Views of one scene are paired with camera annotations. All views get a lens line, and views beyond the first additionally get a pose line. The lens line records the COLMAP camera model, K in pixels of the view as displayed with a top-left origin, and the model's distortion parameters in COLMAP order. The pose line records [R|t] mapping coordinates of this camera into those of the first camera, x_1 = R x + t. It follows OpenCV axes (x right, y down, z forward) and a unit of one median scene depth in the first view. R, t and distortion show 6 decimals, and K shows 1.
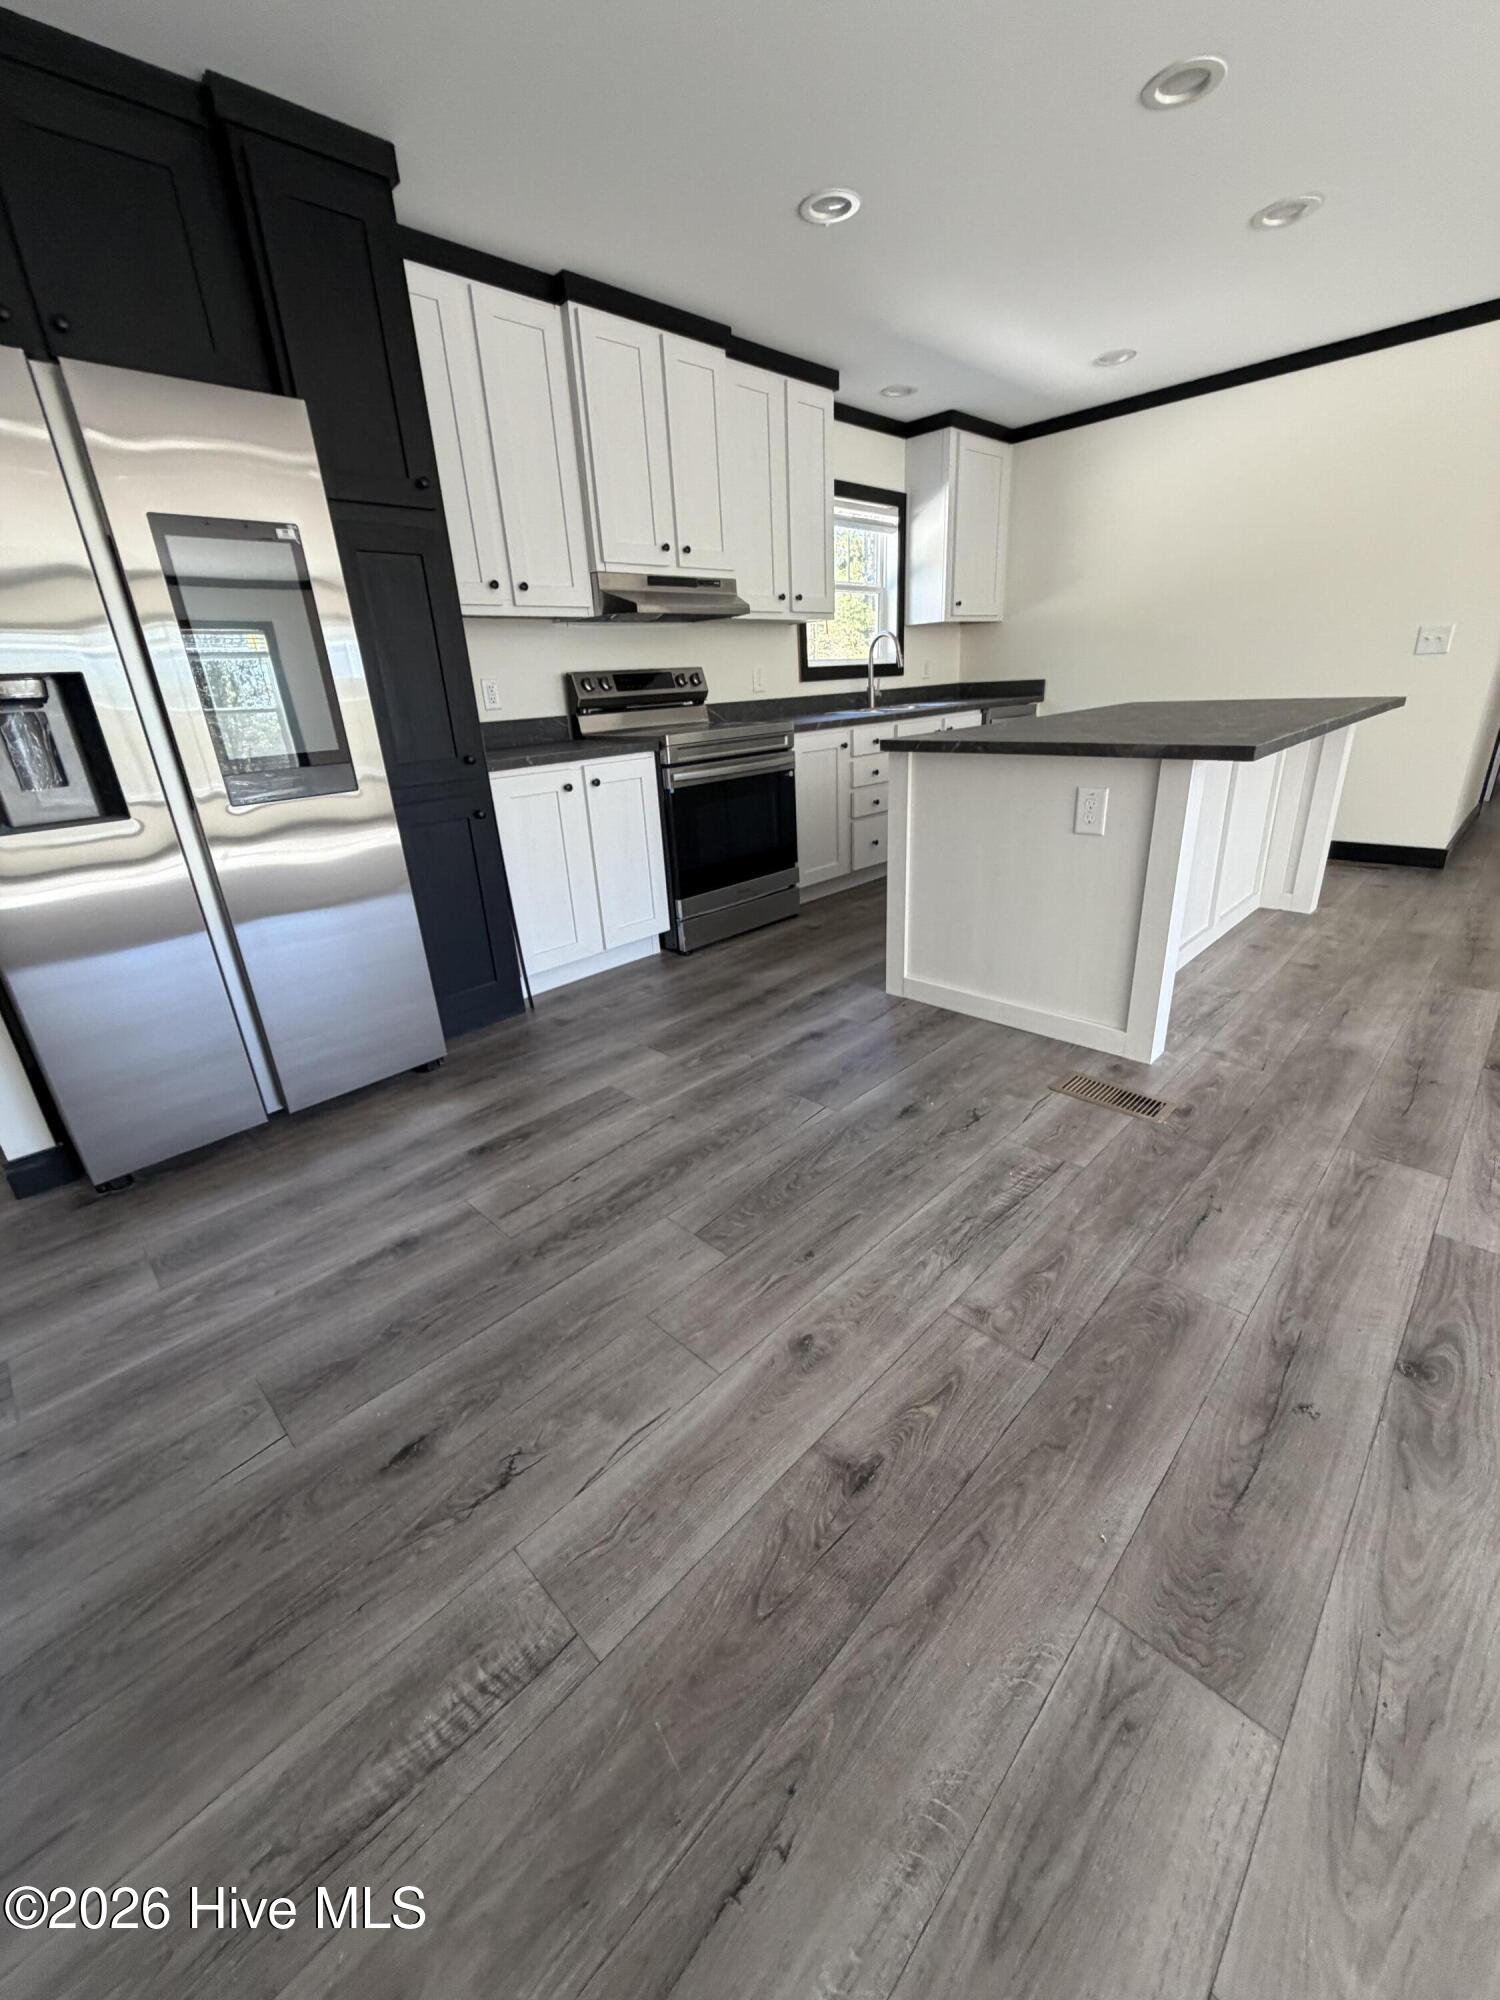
lens RADIAL K [[802.6, 0, 750.2], [0, 802.6, 996.4], [0, 0, 1]] dist [0.003956, 0.000344]
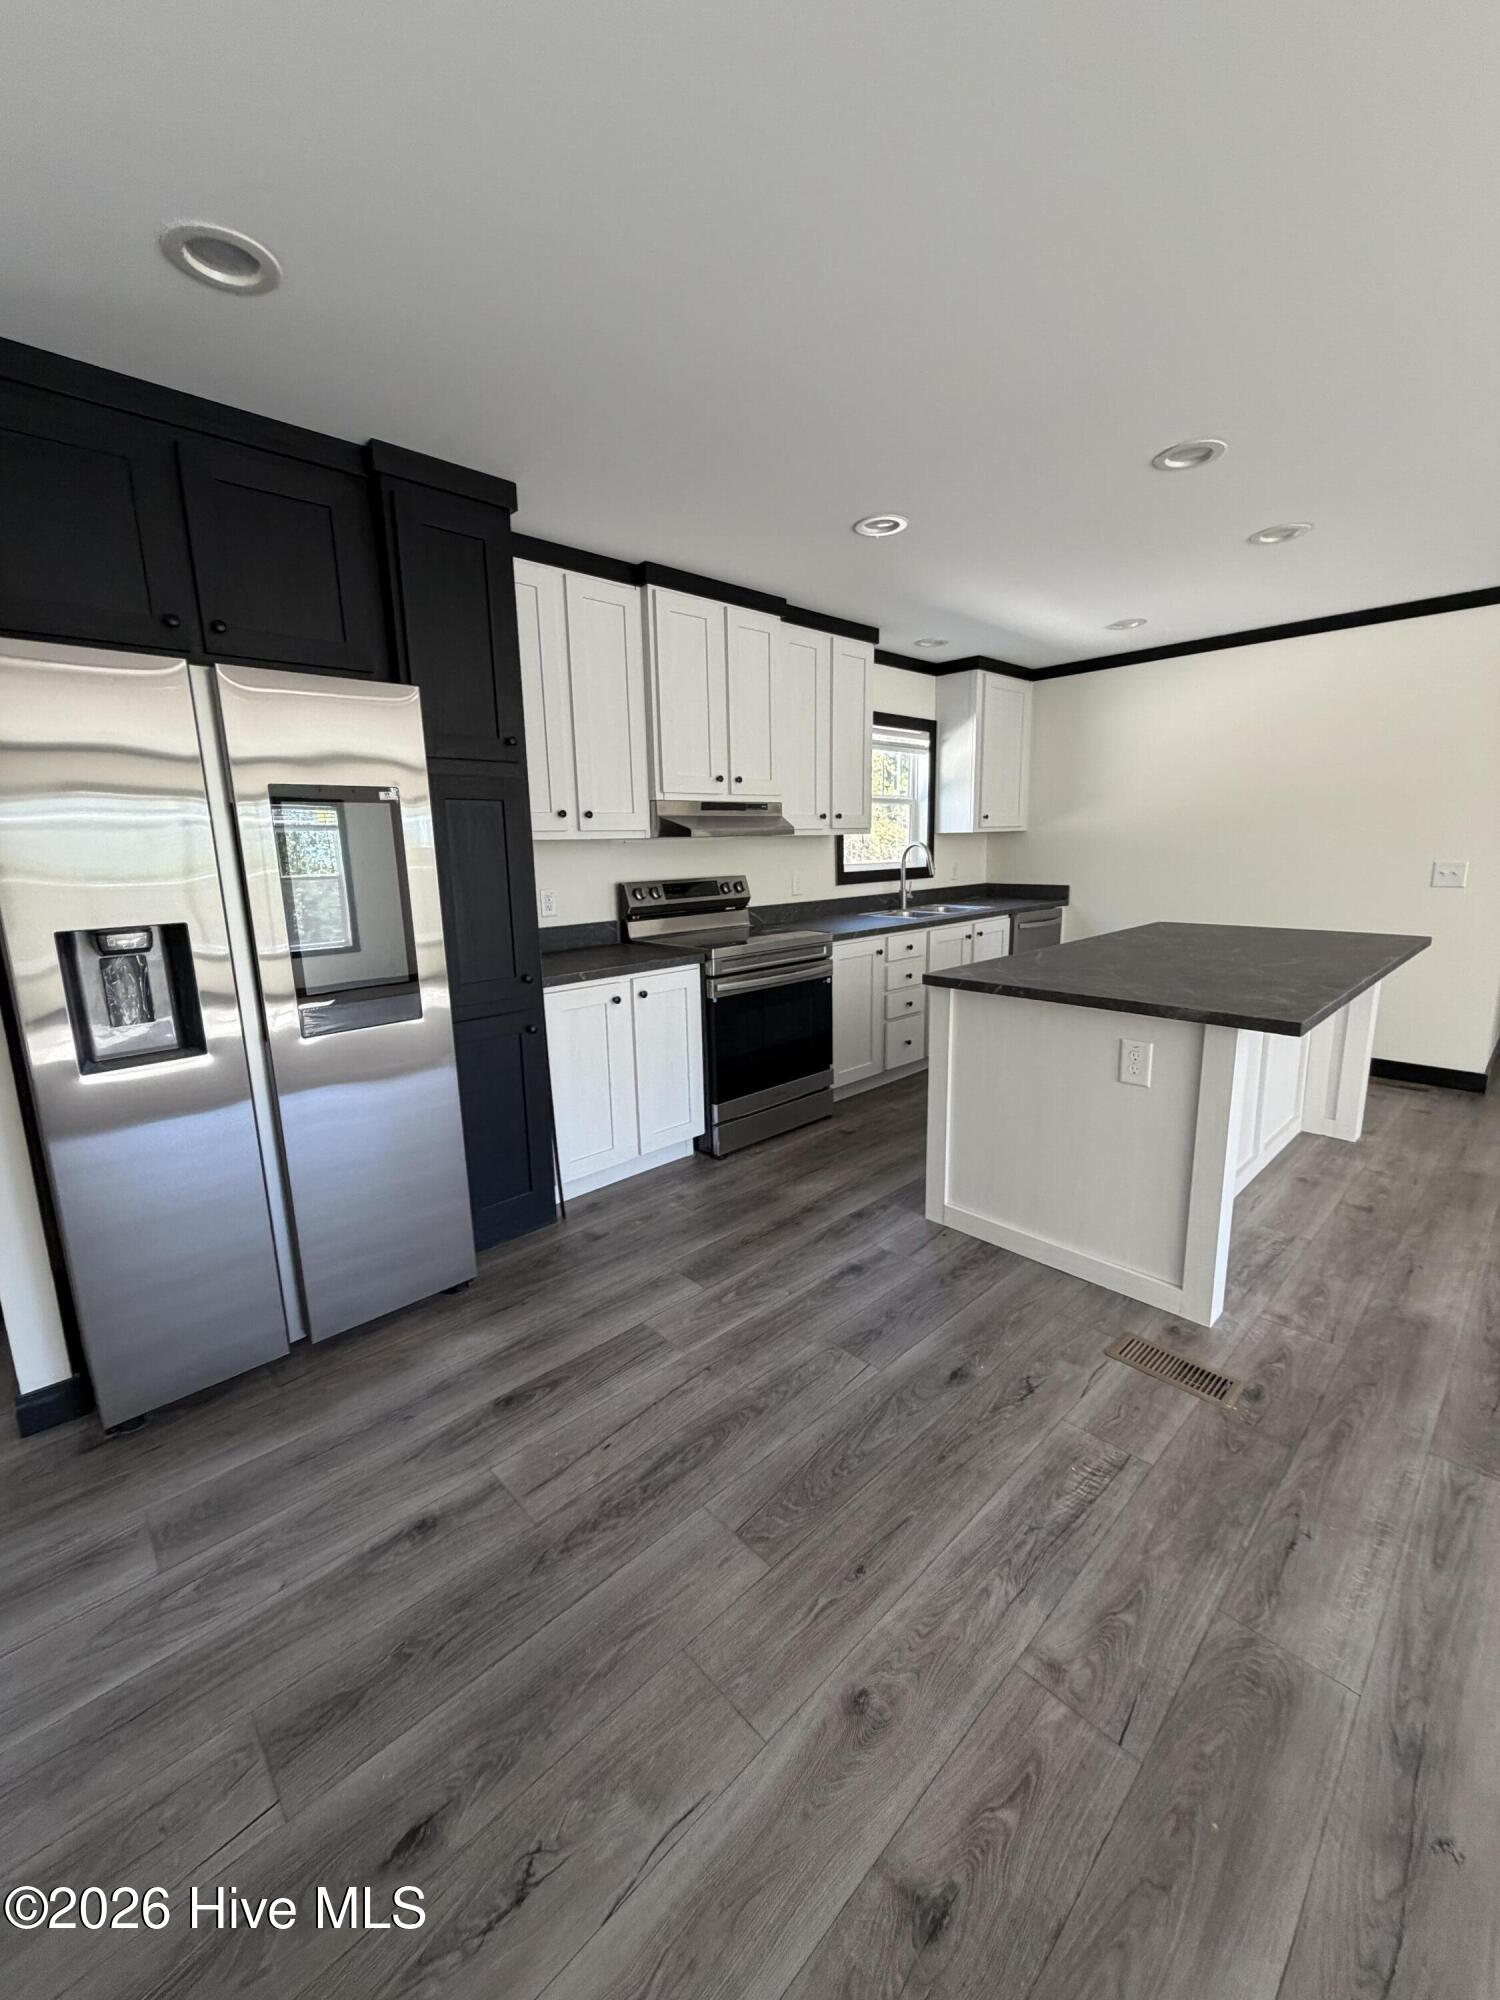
lens RADIAL K [[802.6, 0, 751.8], [0, 802.6, 998.3], [0, 0, 1]] dist [0.003956, 0.000344]
pose [[0.999056, 0.036514, -0.023544, -0.049380], [-0.040153, 0.982962, -0.179372, -0.143535], [0.016594, 0.180148, 0.983500, -0.022391]]
